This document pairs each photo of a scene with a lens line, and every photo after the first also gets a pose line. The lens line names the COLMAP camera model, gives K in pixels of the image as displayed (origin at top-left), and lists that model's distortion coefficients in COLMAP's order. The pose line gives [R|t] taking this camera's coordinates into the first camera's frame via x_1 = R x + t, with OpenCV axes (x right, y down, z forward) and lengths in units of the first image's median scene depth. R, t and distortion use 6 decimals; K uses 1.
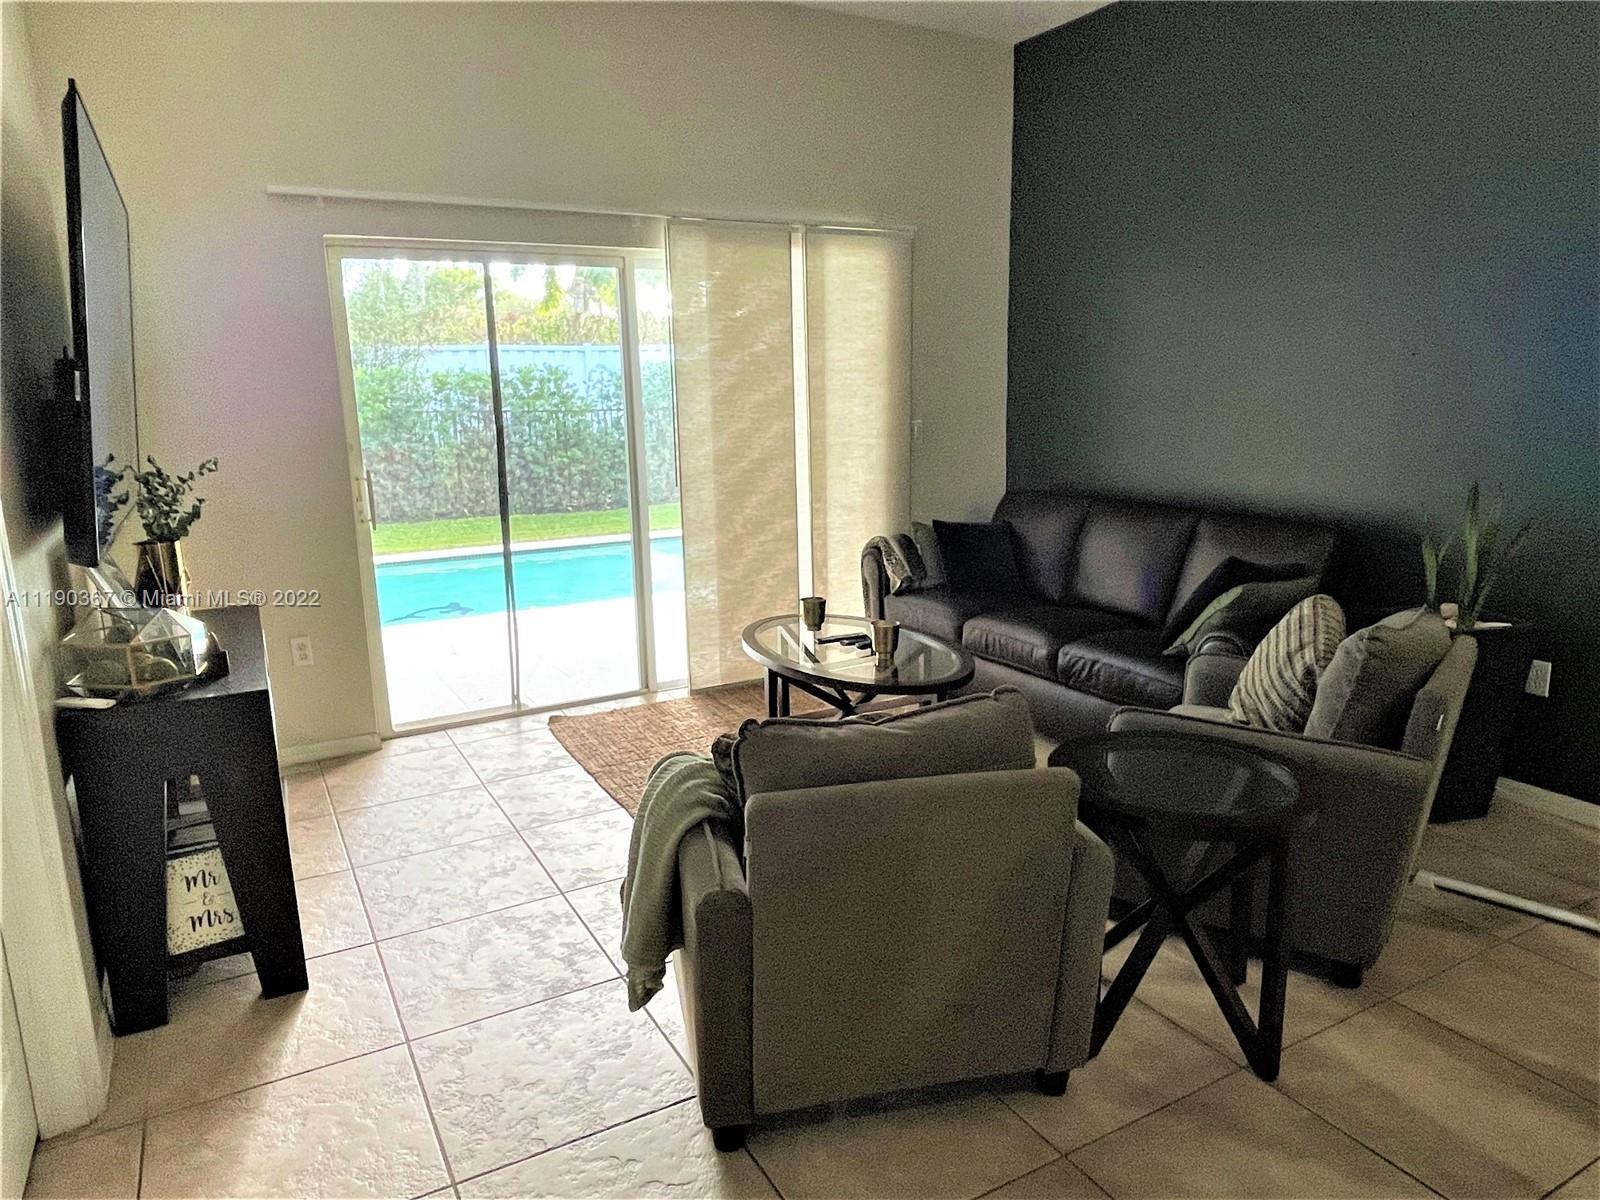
lens RADIAL K [[1058.6, 0, 805.4], [0, 1058.6, 600.7], [0, 0, 1]] dist [0.011640, -0.019684]
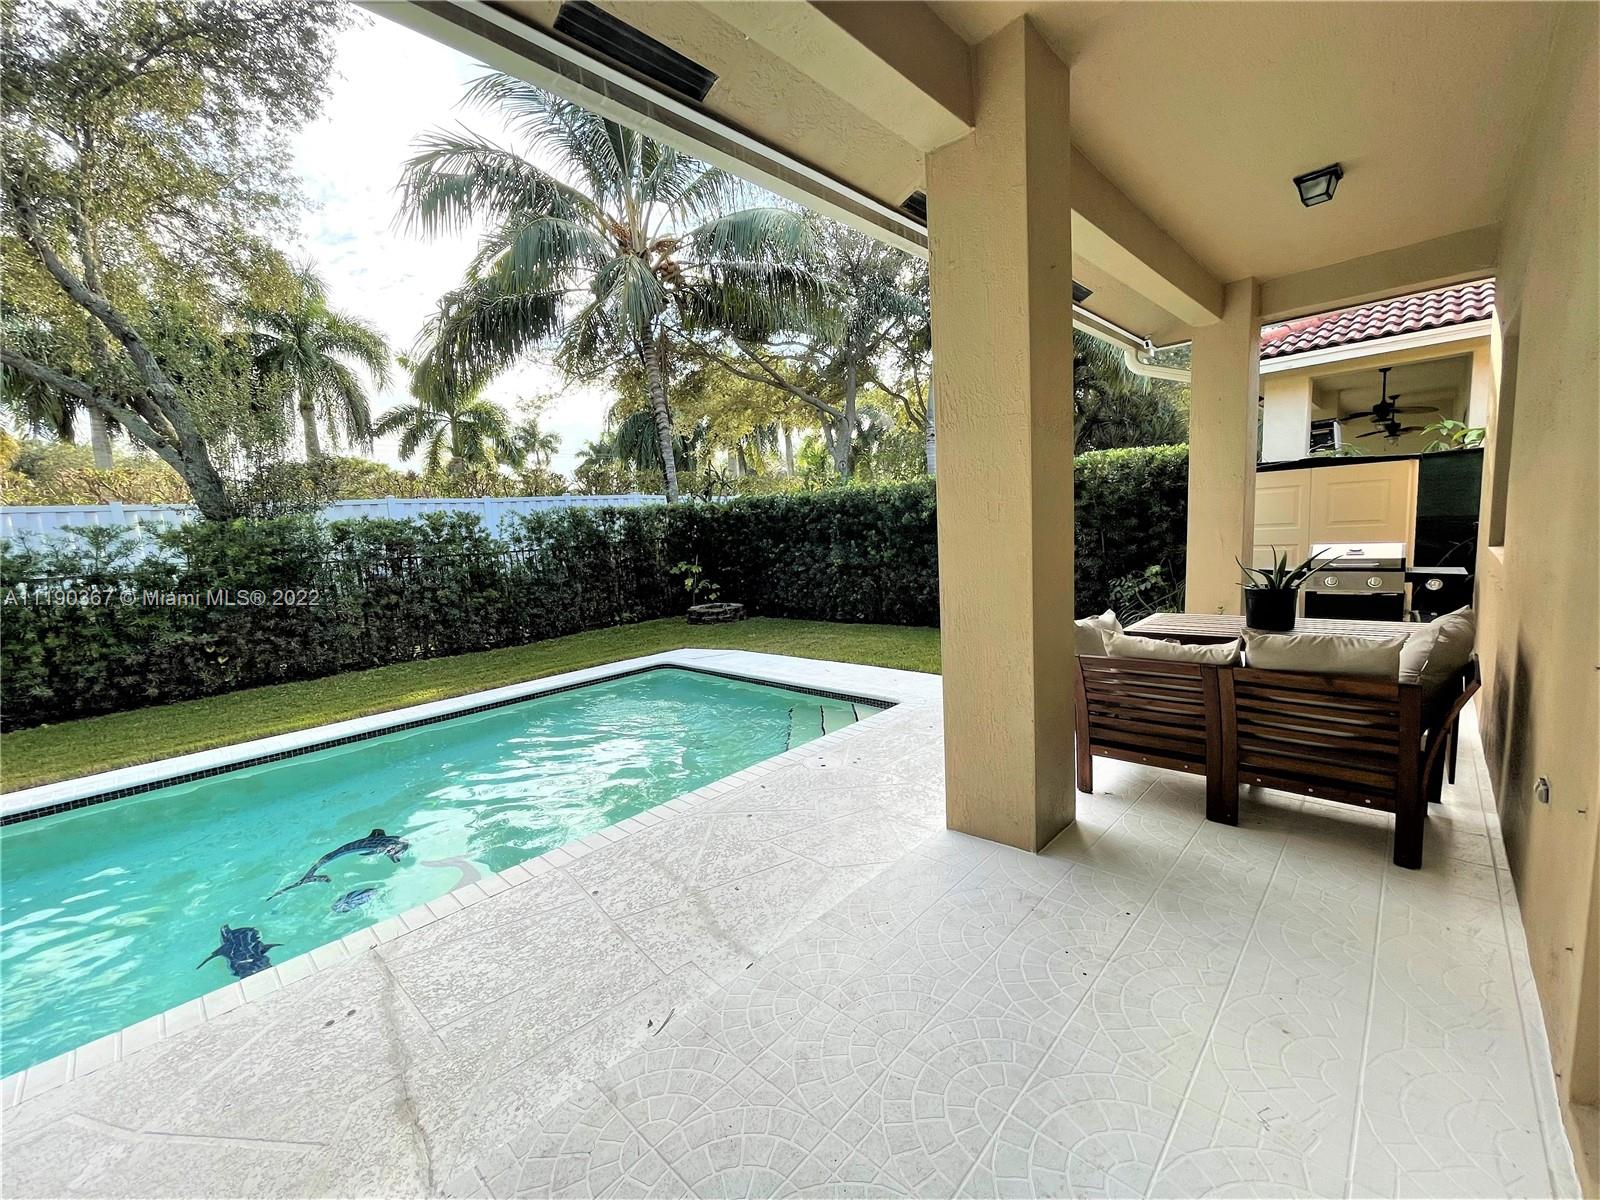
lens RADIAL K [[644.7, 0, 788.8], [0, 644.7, 598.7], [0, 0, 1]] dist [-0.000076, -0.000028]
pose [[0.960662, -0.070095, 0.268729, -0.107725], [0.094482, 0.992395, -0.078901, -0.056652], [-0.261155, 0.101187, 0.959979, 0.316151]]
